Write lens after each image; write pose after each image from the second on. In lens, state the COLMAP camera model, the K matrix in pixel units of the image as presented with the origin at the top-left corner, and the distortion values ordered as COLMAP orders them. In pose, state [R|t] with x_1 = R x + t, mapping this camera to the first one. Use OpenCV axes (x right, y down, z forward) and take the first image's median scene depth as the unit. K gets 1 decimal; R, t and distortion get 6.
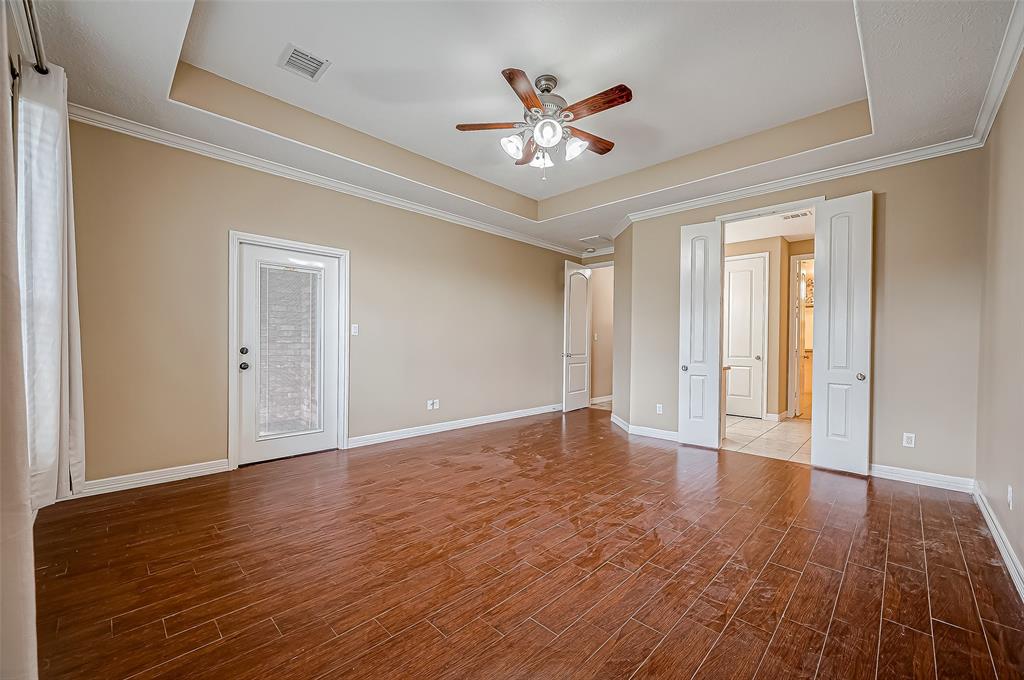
lens RADIAL K [[405.3, 0, 513.0], [0, 405.3, 345.5], [0, 0, 1]] dist [-0.000714, 0.000062]
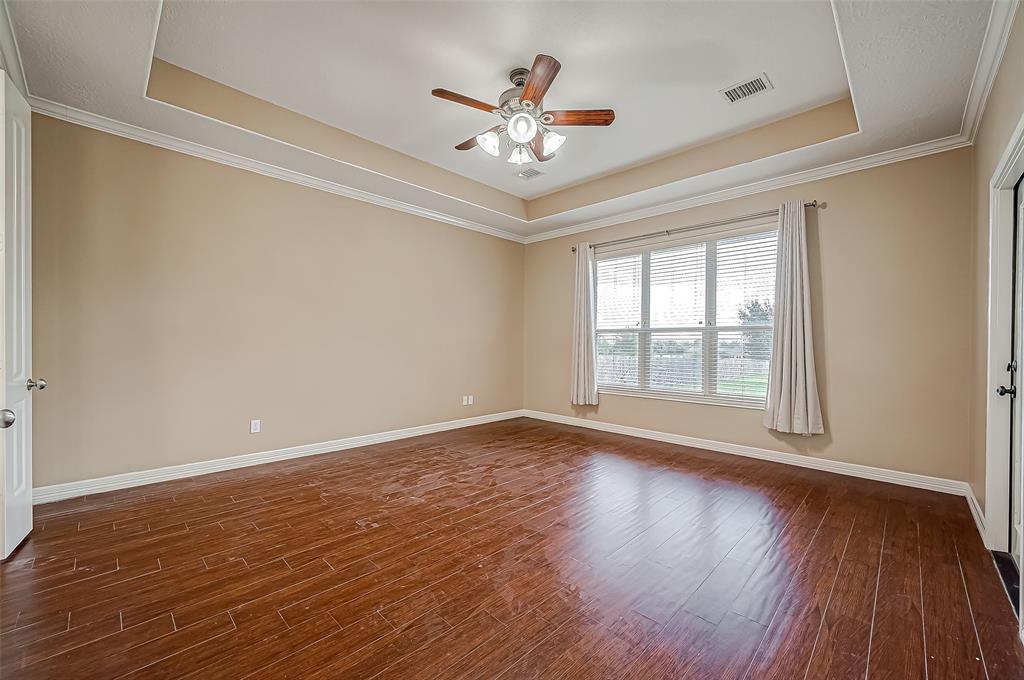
lens RADIAL K [[405.3, 0, 513.0], [0, 405.3, 345.5], [0, 0, 1]] dist [-0.000714, 0.000062]
pose [[-0.999781, -0.020887, 0.001142, 0.089184], [-0.020872, 0.999713, 0.011748, -0.013569], [-0.001387, 0.011721, -0.999930, 2.042542]]
